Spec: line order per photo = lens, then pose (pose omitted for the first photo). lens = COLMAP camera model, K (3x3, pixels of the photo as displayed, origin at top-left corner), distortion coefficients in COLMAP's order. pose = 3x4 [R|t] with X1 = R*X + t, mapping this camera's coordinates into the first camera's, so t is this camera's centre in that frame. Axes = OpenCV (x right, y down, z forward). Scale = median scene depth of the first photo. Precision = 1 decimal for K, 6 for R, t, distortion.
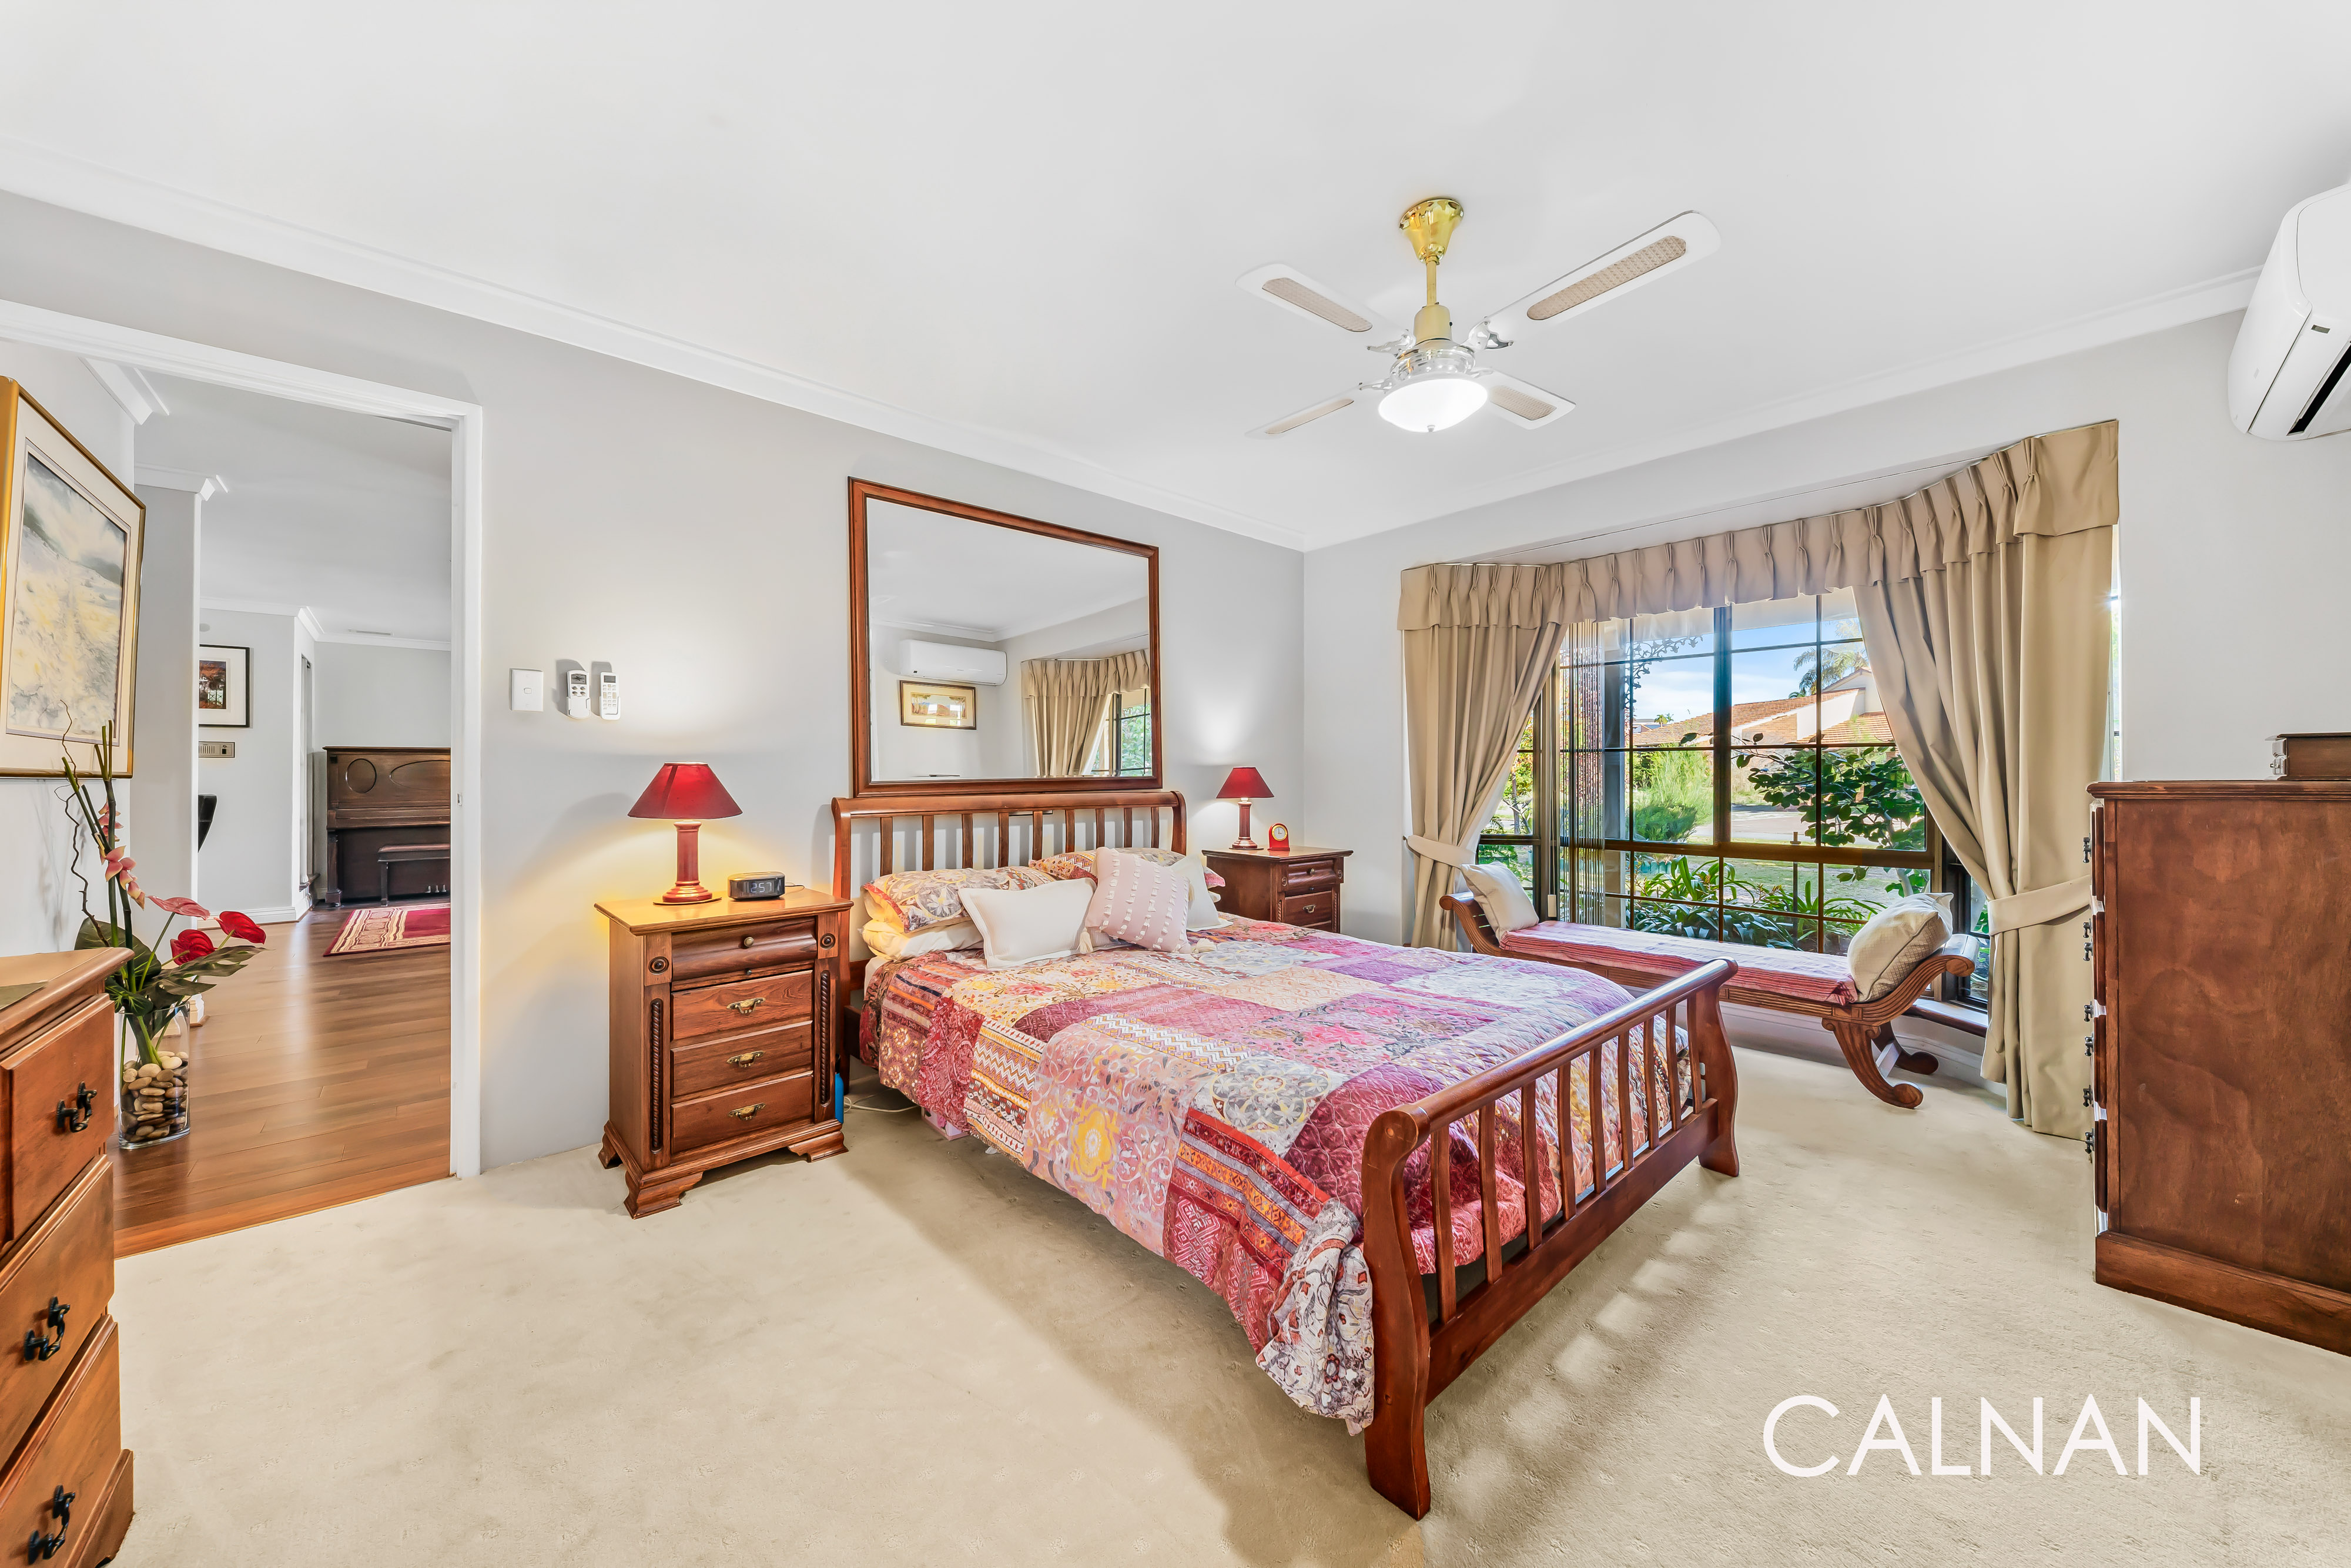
lens RADIAL K [[839.8, 0, 1169.9], [0, 839.8, 771.7], [0, 0, 1]] dist [0.003367, -0.000476]
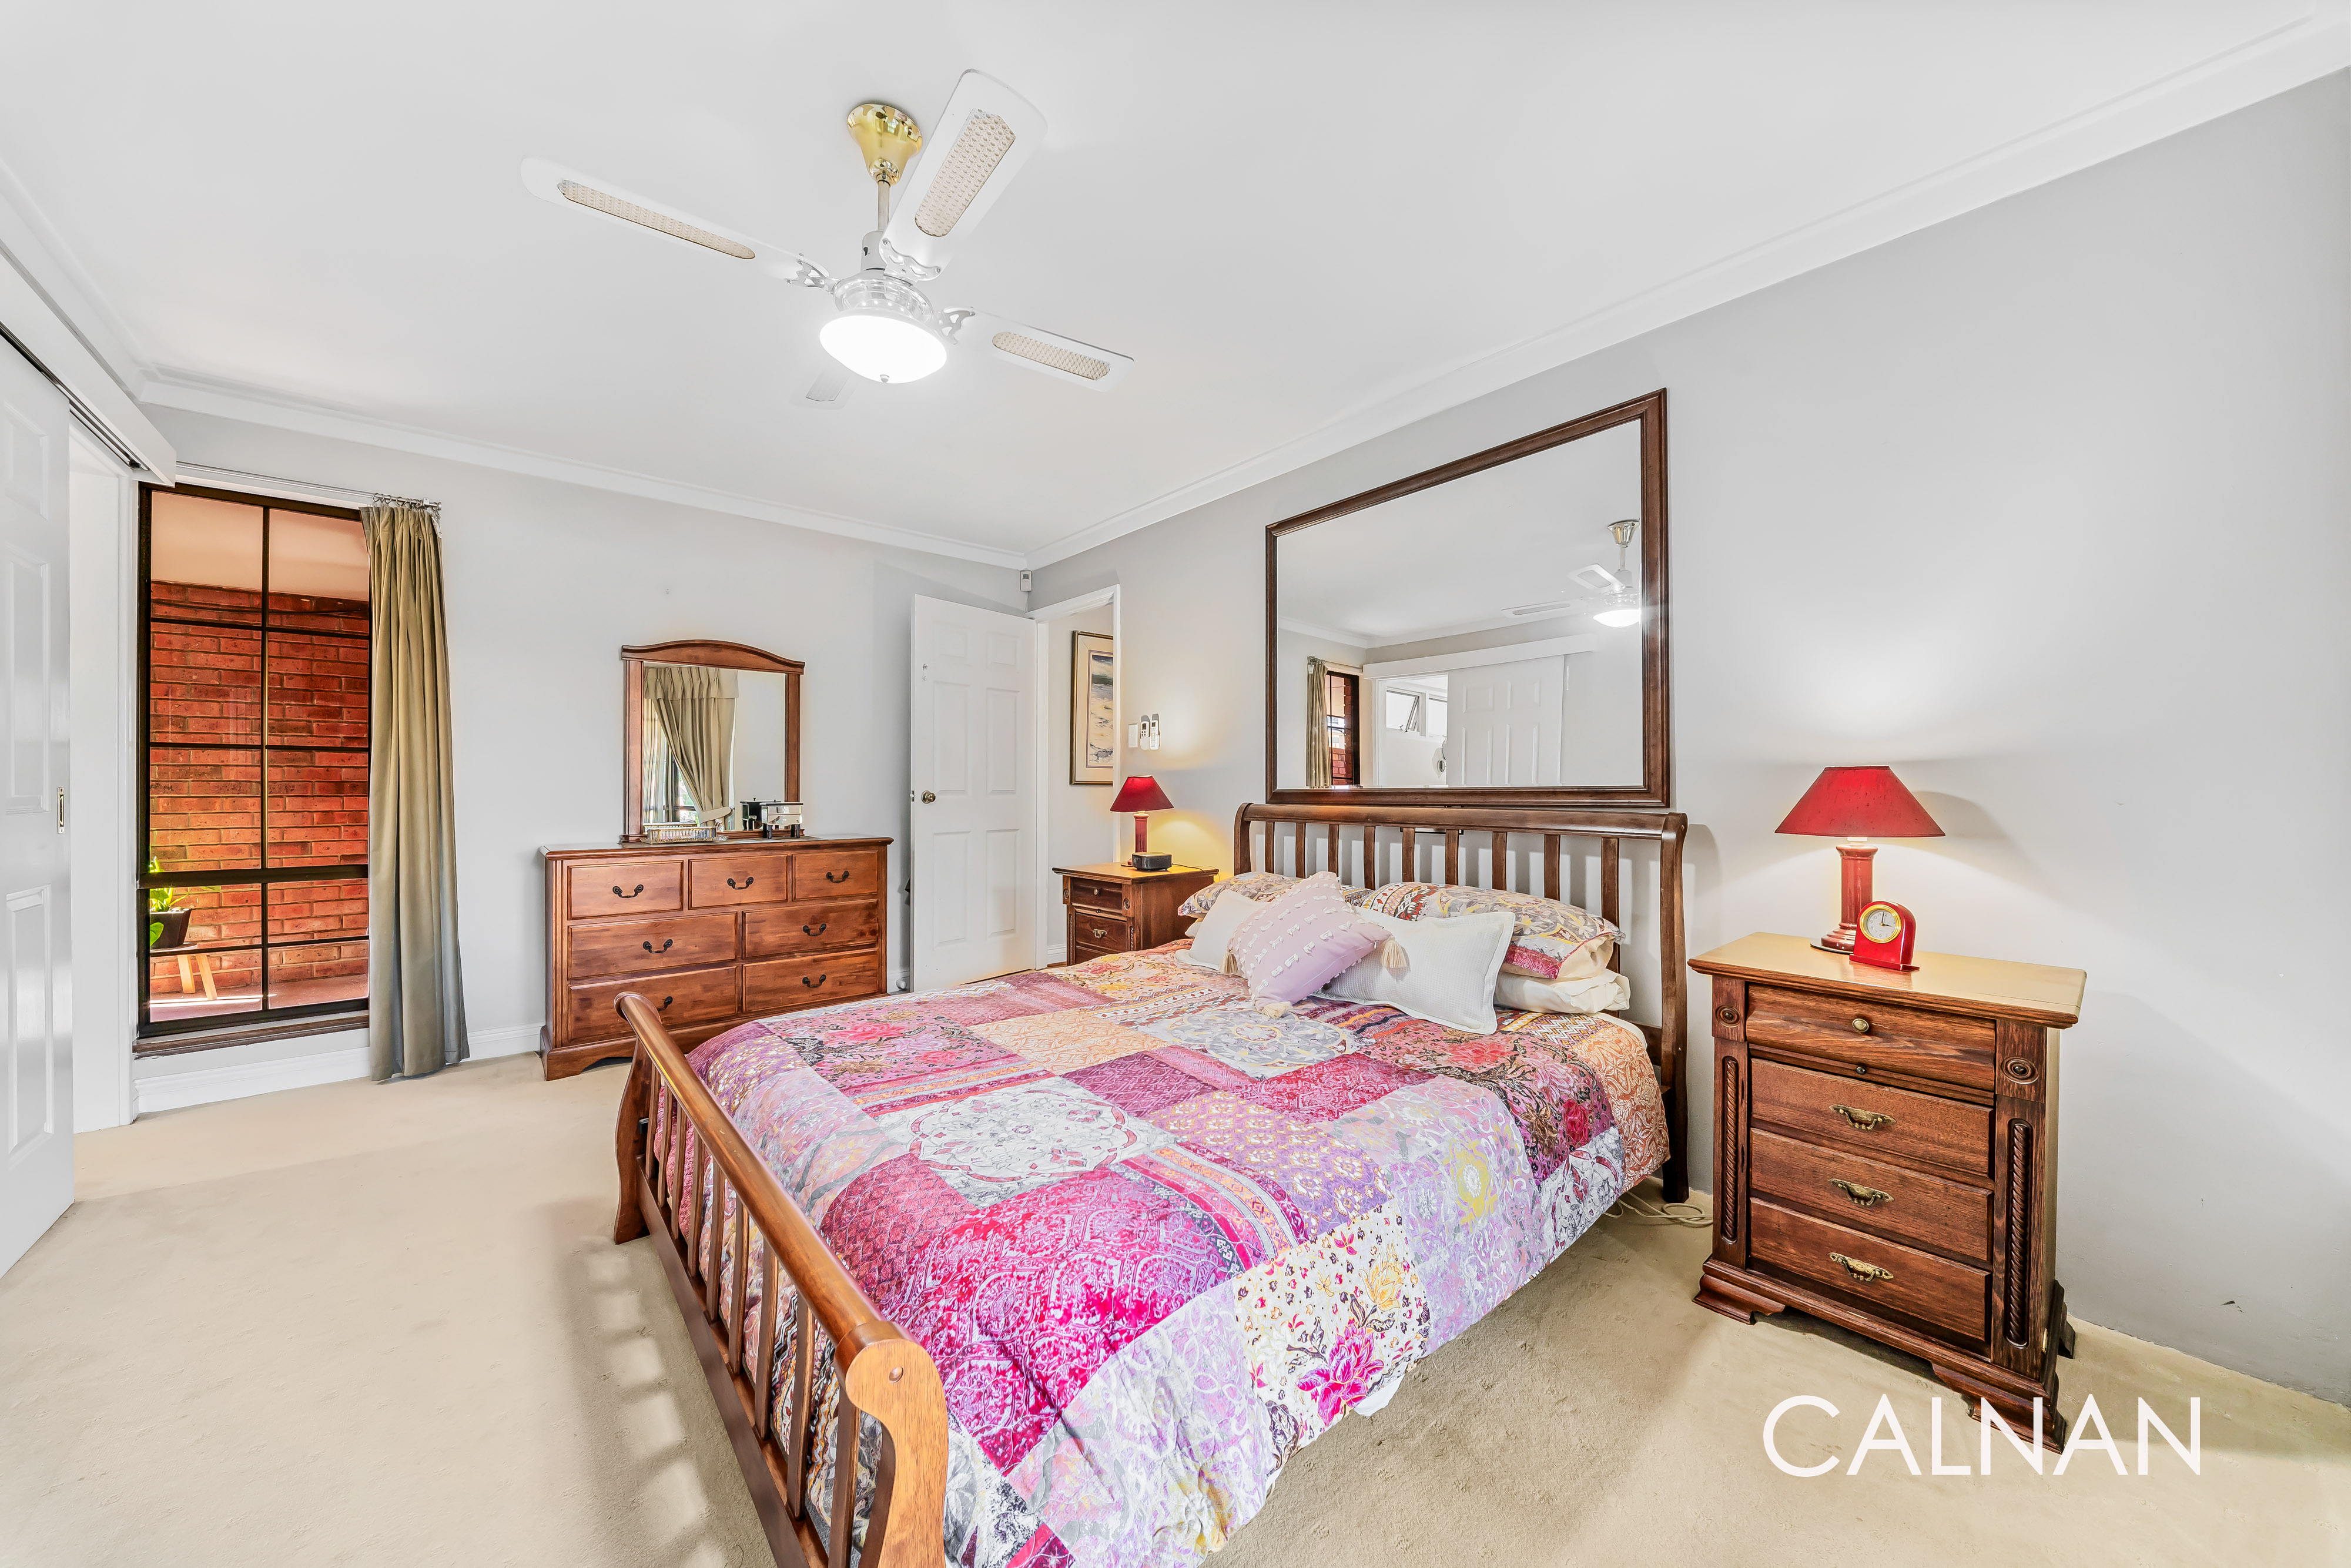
lens RADIAL K [[839.8, 0, 1150.8], [0, 839.8, 778.3], [0, 0, 1]] dist [0.003367, -0.000476]
pose [[-0.072996, -0.007155, -0.997307, 1.059416], [0.001598, 0.999972, -0.007292, 0.007105], [0.997331, -0.002126, -0.072983, 1.243520]]
